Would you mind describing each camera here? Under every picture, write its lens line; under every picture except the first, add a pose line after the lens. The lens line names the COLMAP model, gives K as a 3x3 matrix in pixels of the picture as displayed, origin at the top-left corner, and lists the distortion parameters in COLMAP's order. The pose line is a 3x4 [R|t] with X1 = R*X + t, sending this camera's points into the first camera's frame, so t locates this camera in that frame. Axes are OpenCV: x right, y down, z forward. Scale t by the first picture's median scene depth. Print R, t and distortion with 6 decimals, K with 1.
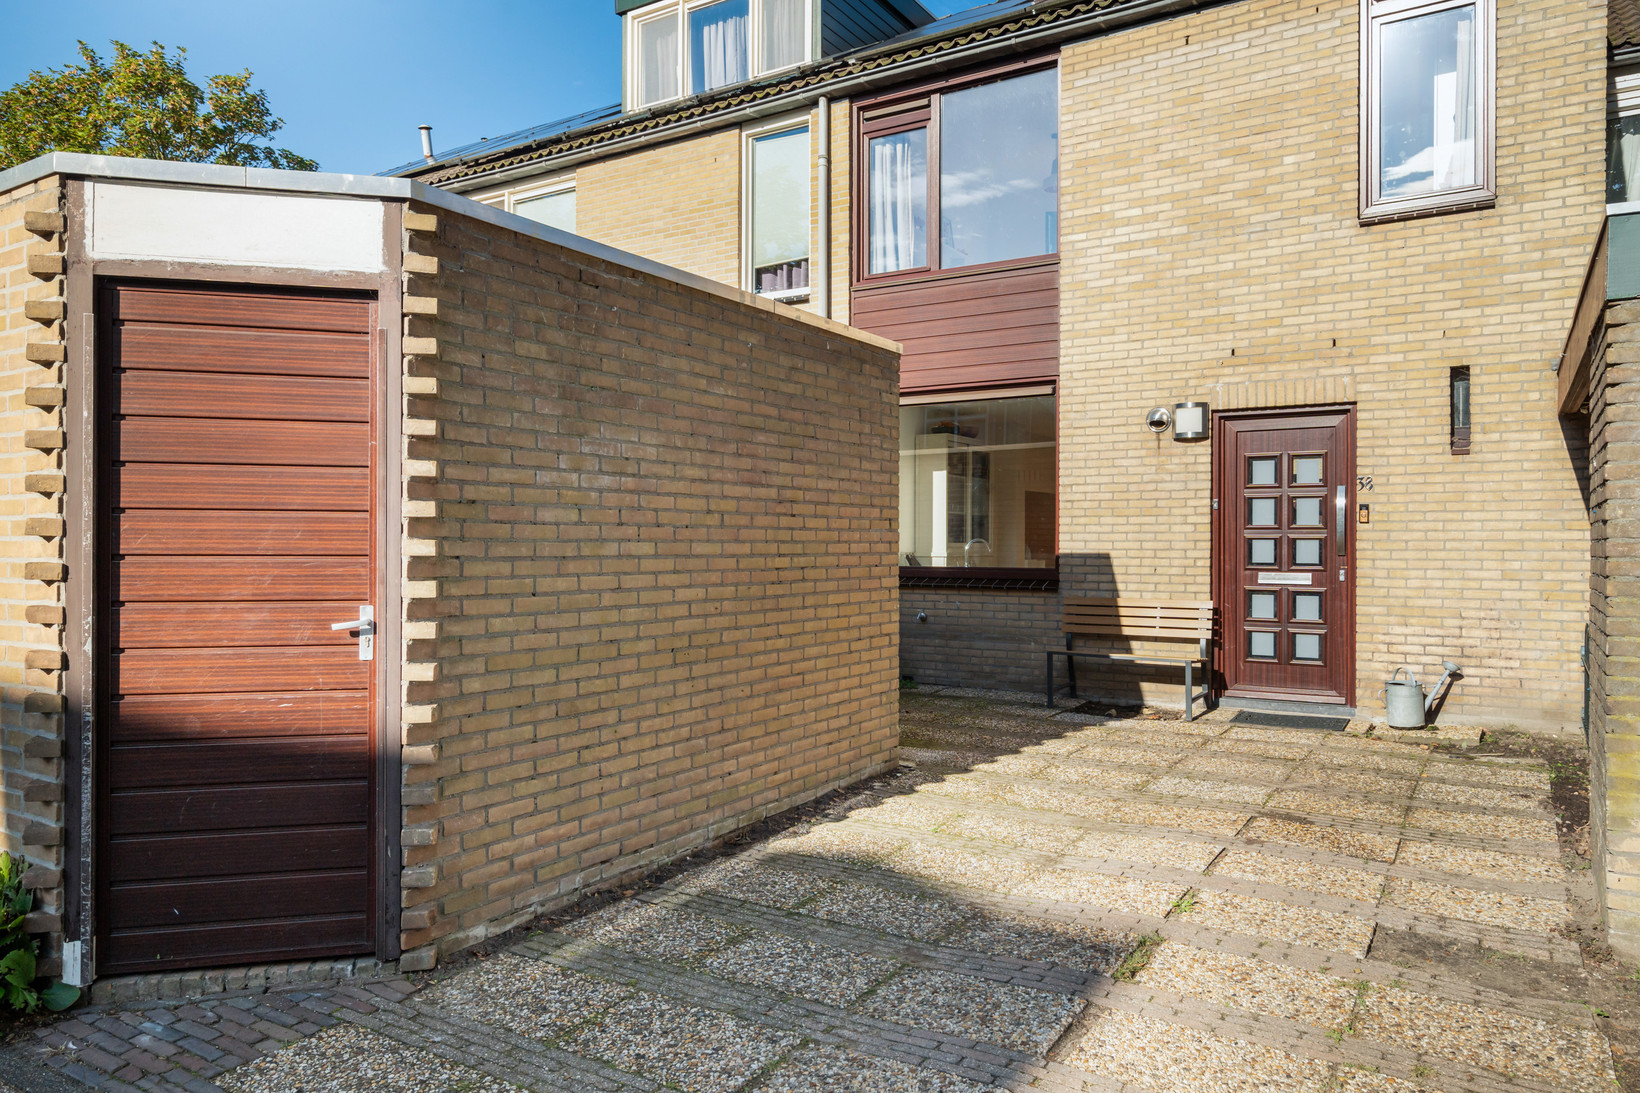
lens RADIAL K [[1041.9, 0, 835.5], [0, 1041.9, 544.0], [0, 0, 1]] dist [-0.000751, 0.000570]
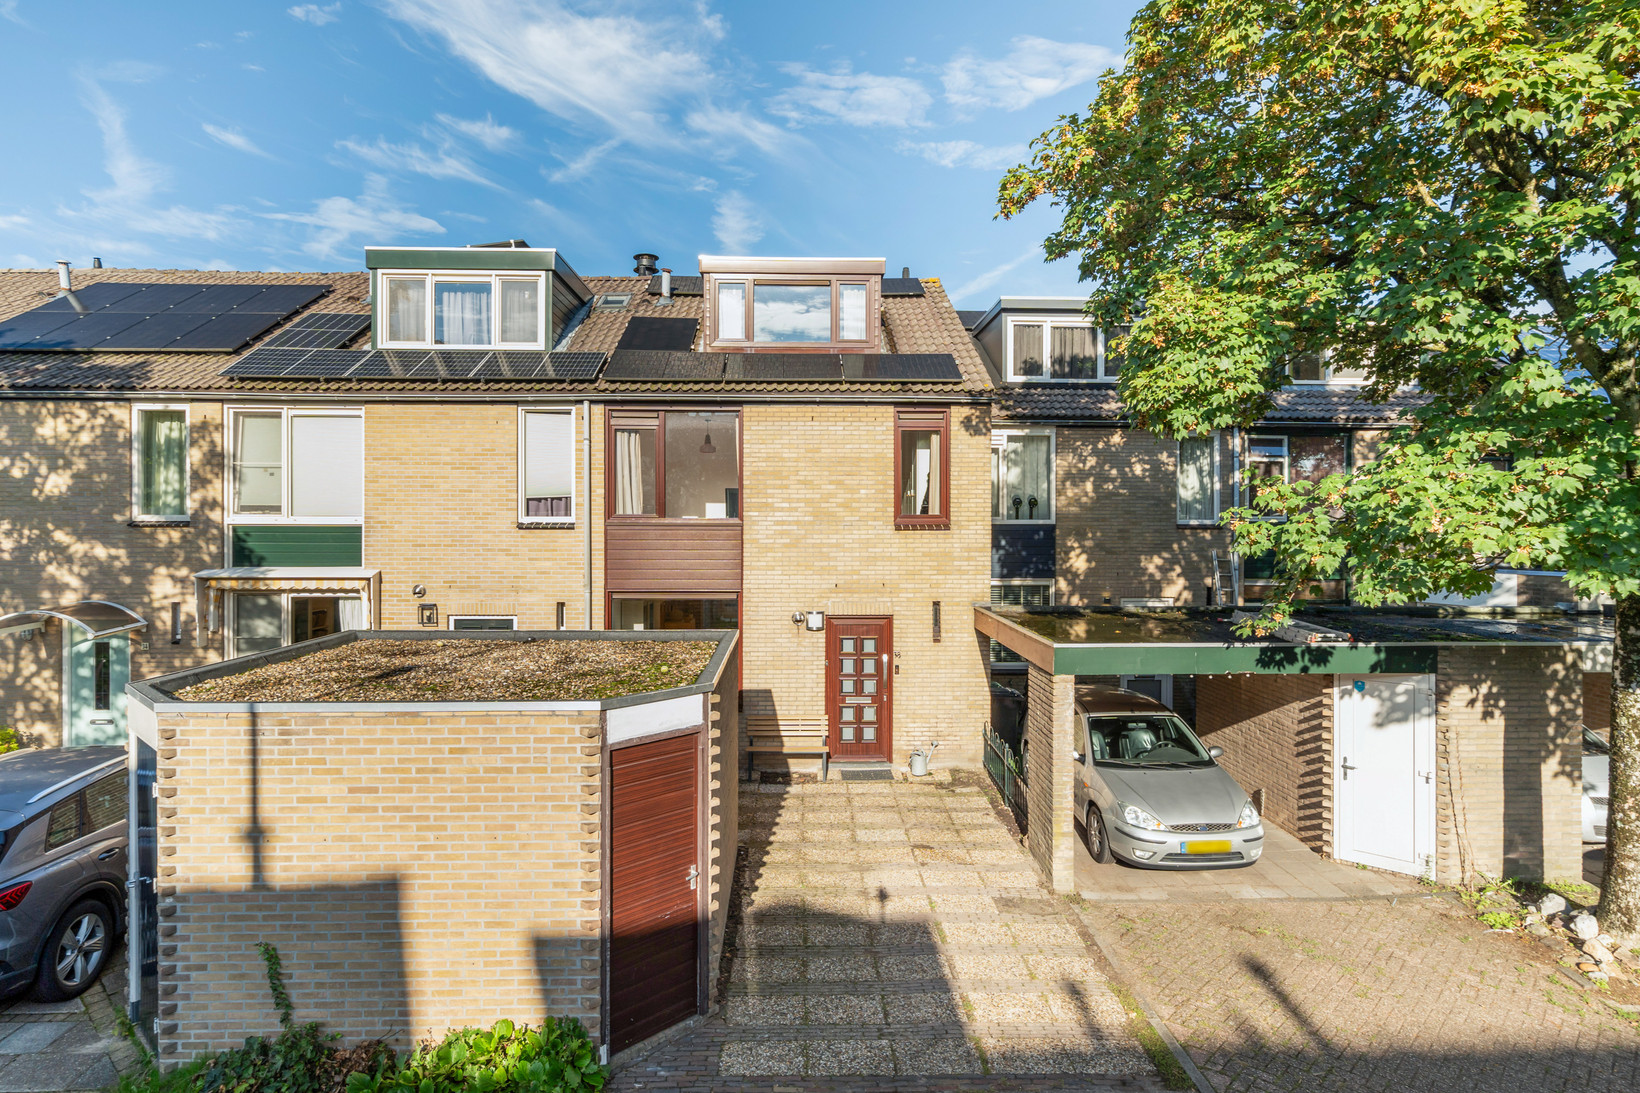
lens RADIAL K [[818.5, 0, 808.4], [0, 818.5, 554.7], [0, 0, 1]] dist [0.003756, 0.000006]
pose [[0.853369, -0.004532, 0.521288, -0.451155], [0.004353, 0.999989, 0.001567, -0.242700], [-0.521289, 0.000933, 0.853380, -0.267297]]
